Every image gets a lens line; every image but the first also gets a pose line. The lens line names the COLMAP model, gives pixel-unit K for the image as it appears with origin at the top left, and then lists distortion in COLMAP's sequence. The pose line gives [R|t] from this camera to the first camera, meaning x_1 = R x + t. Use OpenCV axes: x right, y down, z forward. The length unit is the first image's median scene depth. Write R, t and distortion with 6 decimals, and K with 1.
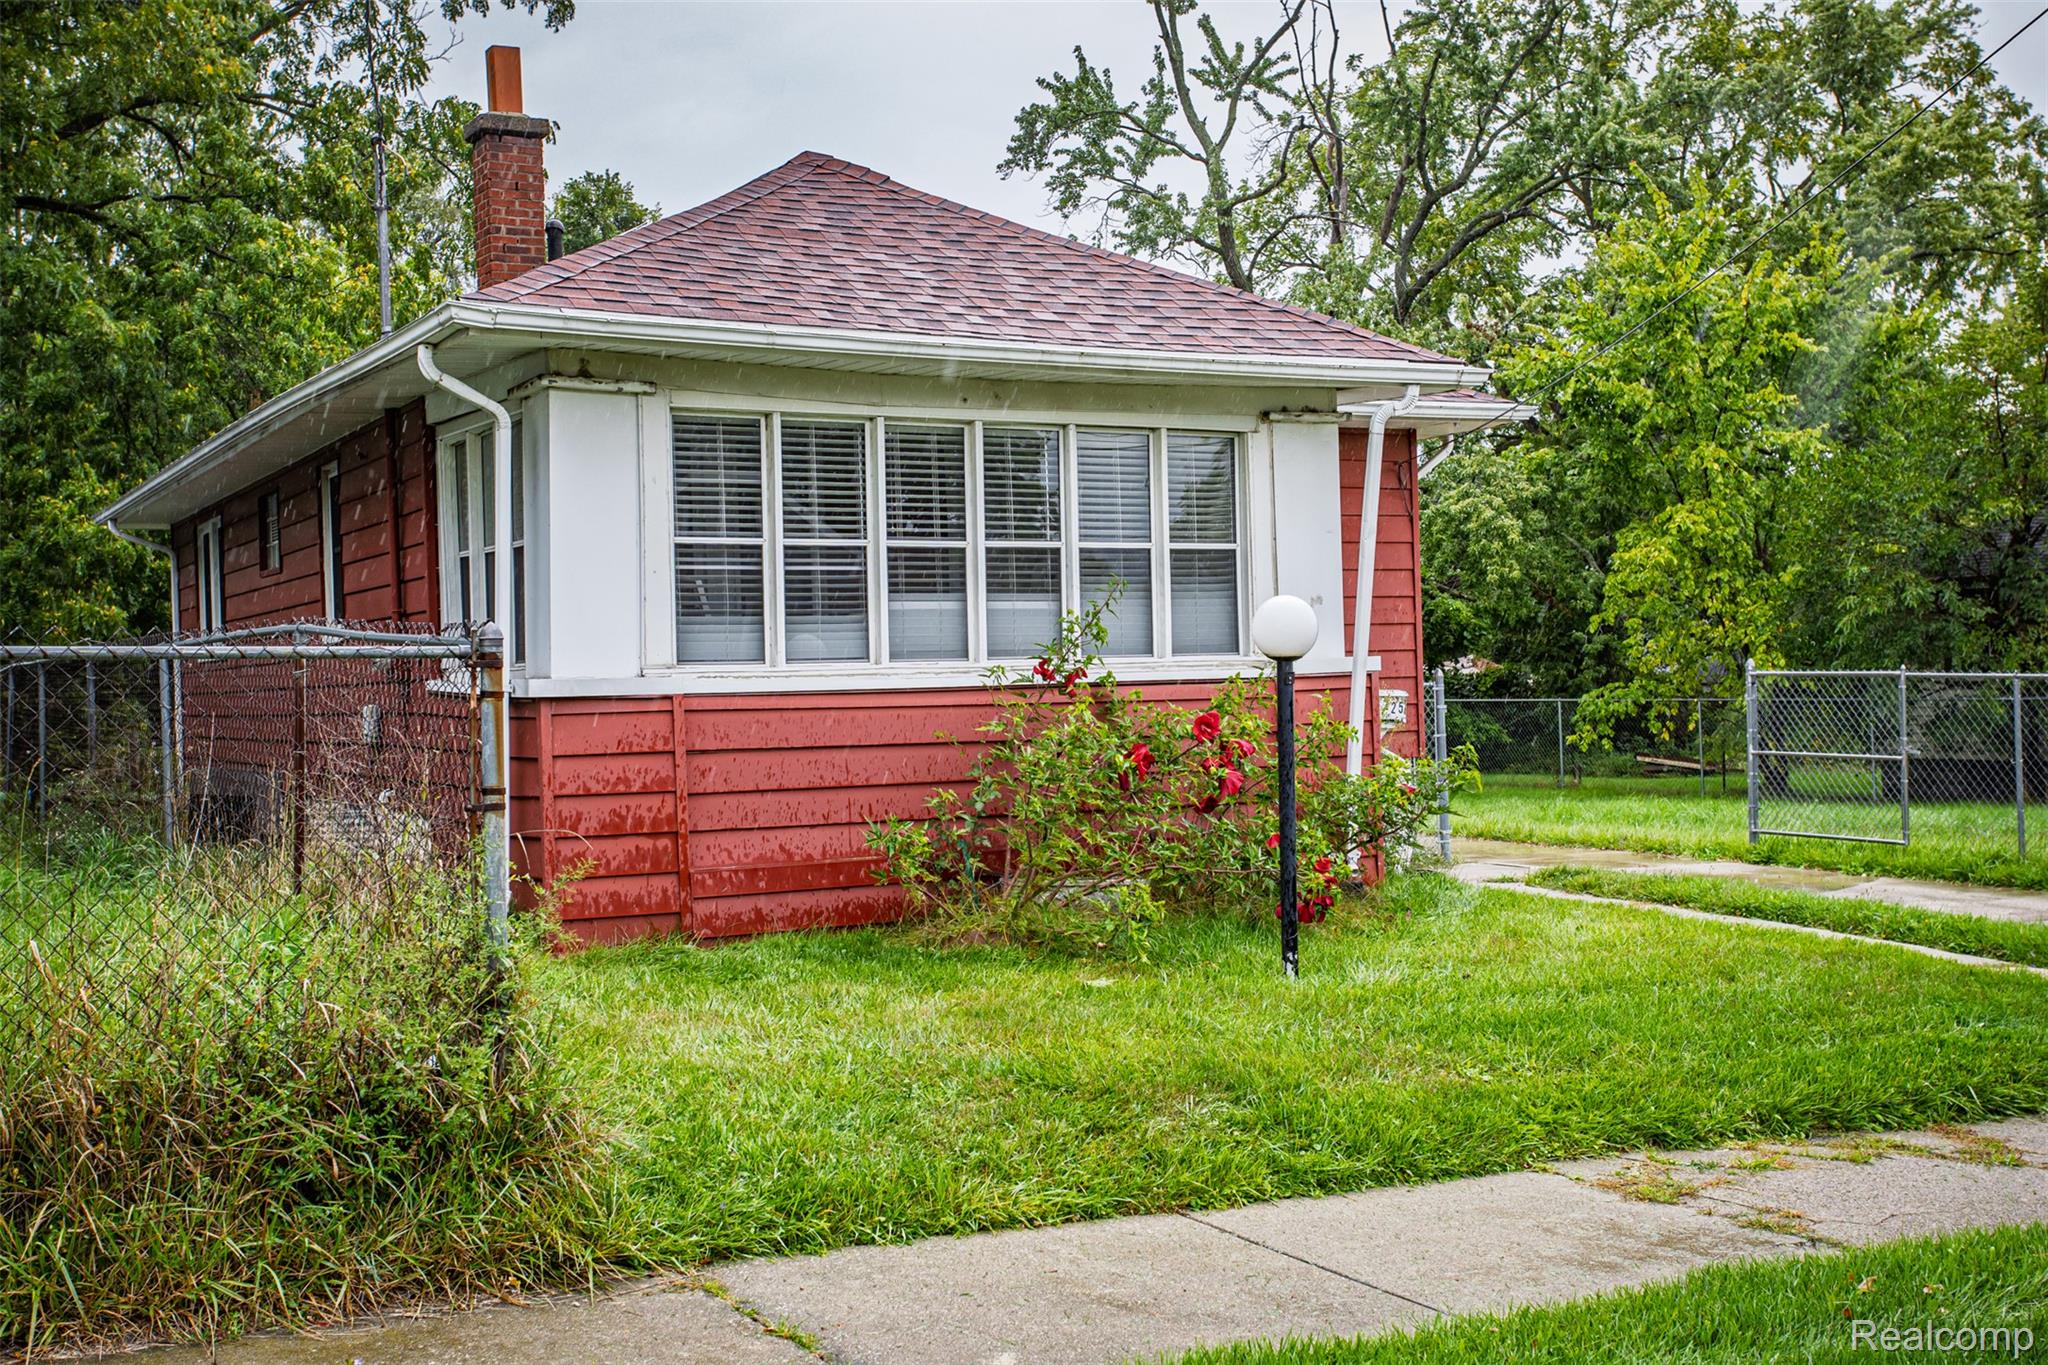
lens RADIAL K [[2174.6, 0, 1009.6], [0, 2174.6, 704.8], [0, 0, 1]] dist [0.018137, 0.000000]
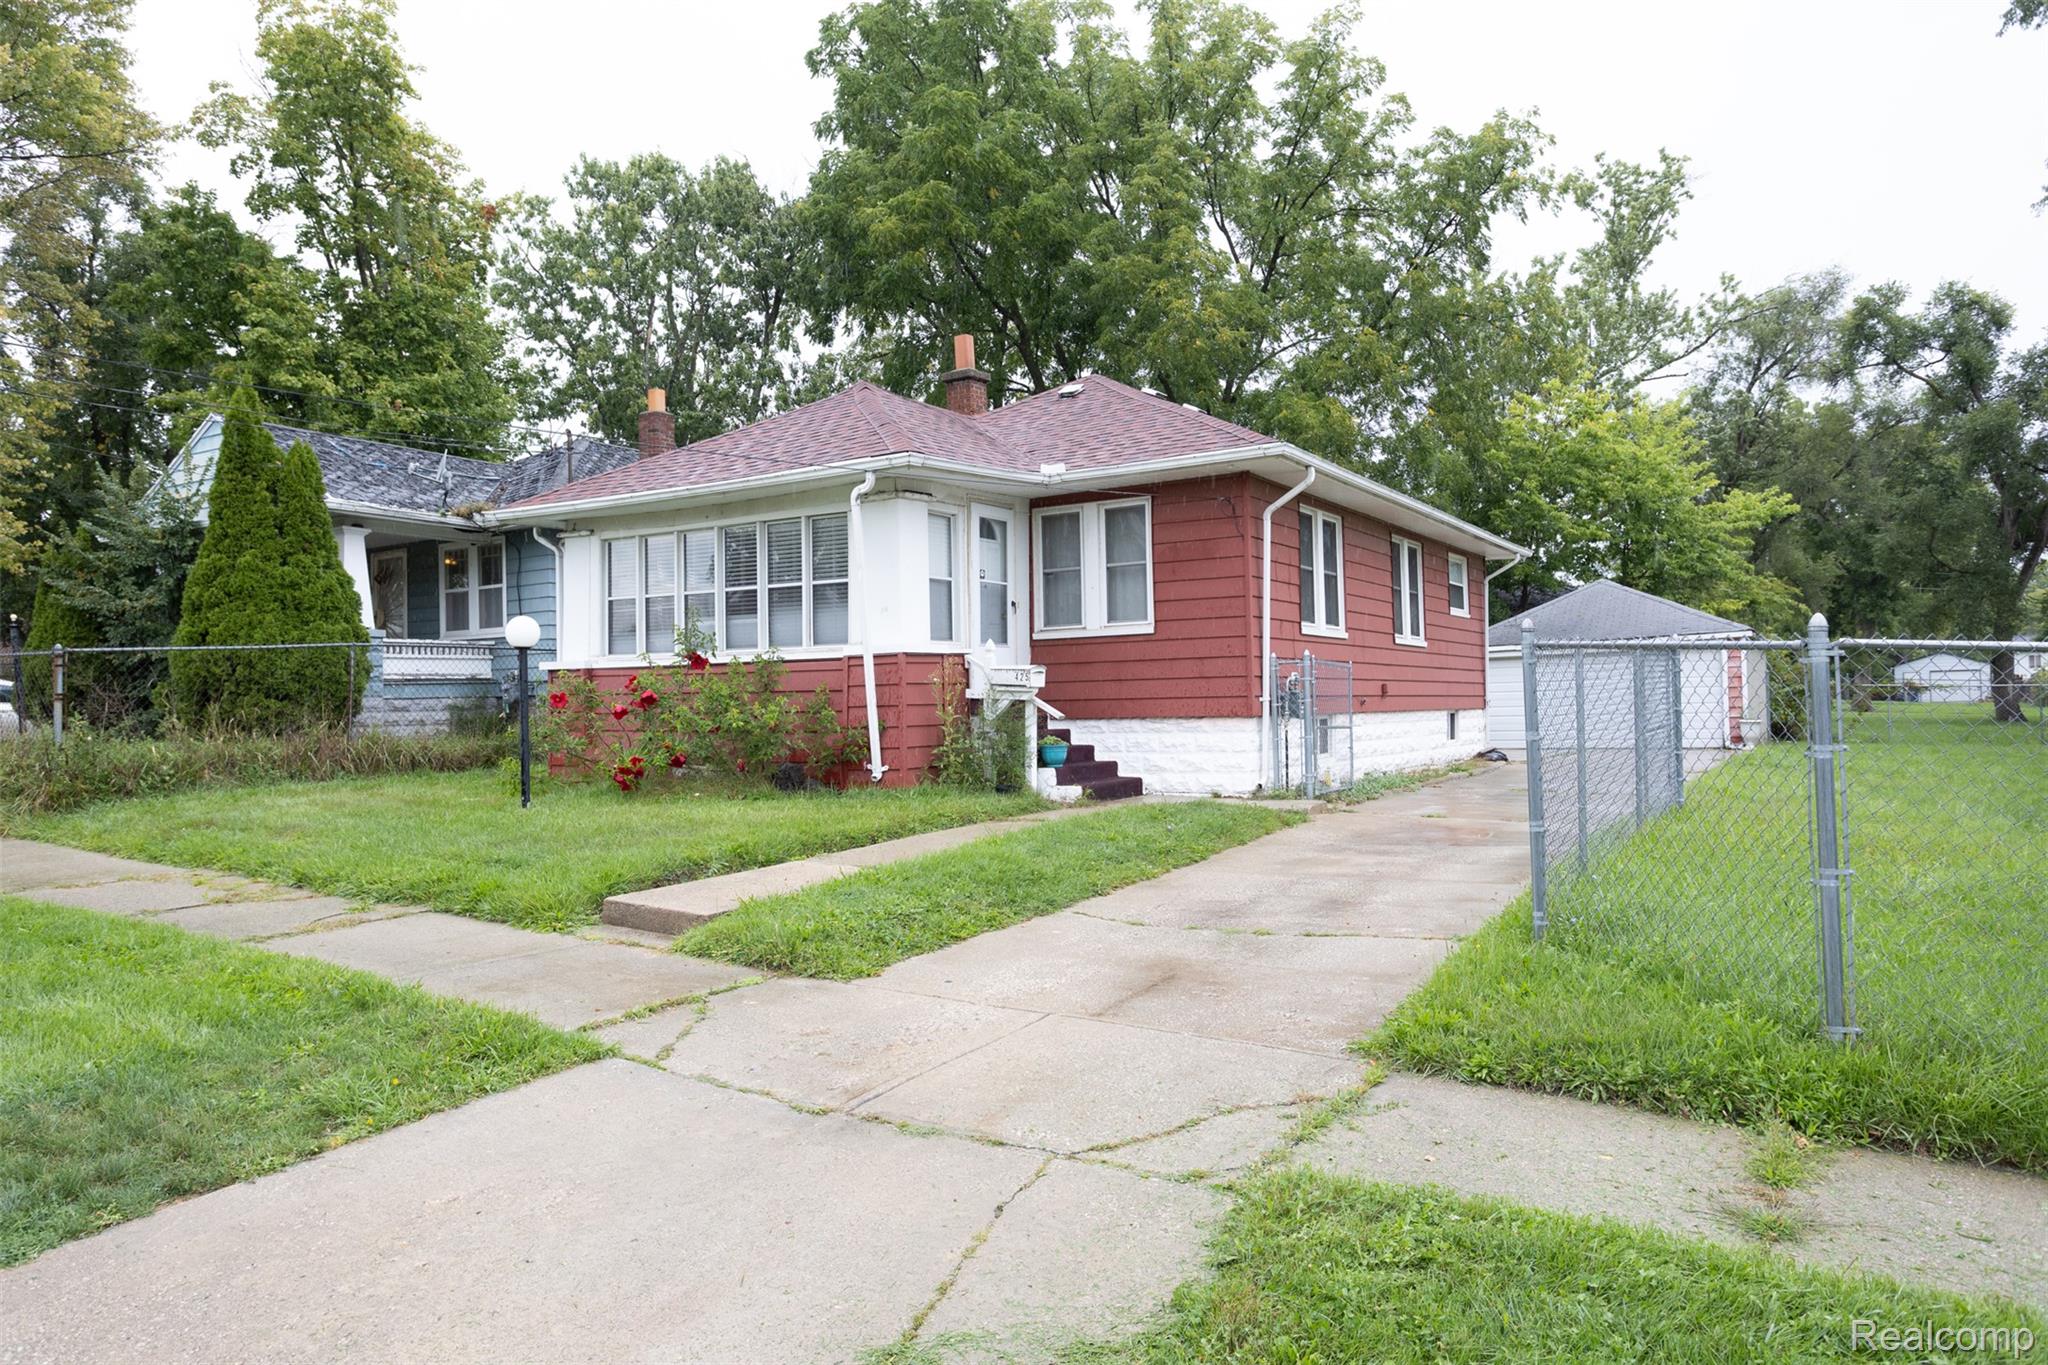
lens RADIAL K [[1315.3, 0, 1044.1], [0, 1315.3, 692.0], [0, 0, 1]] dist [0.003217, 0.006679]
pose [[0.491081, 0.007731, -0.871079, 1.152669], [-0.005469, 0.999968, 0.005792, 0.008428], [0.871096, 0.001919, 0.491108, 0.709552]]
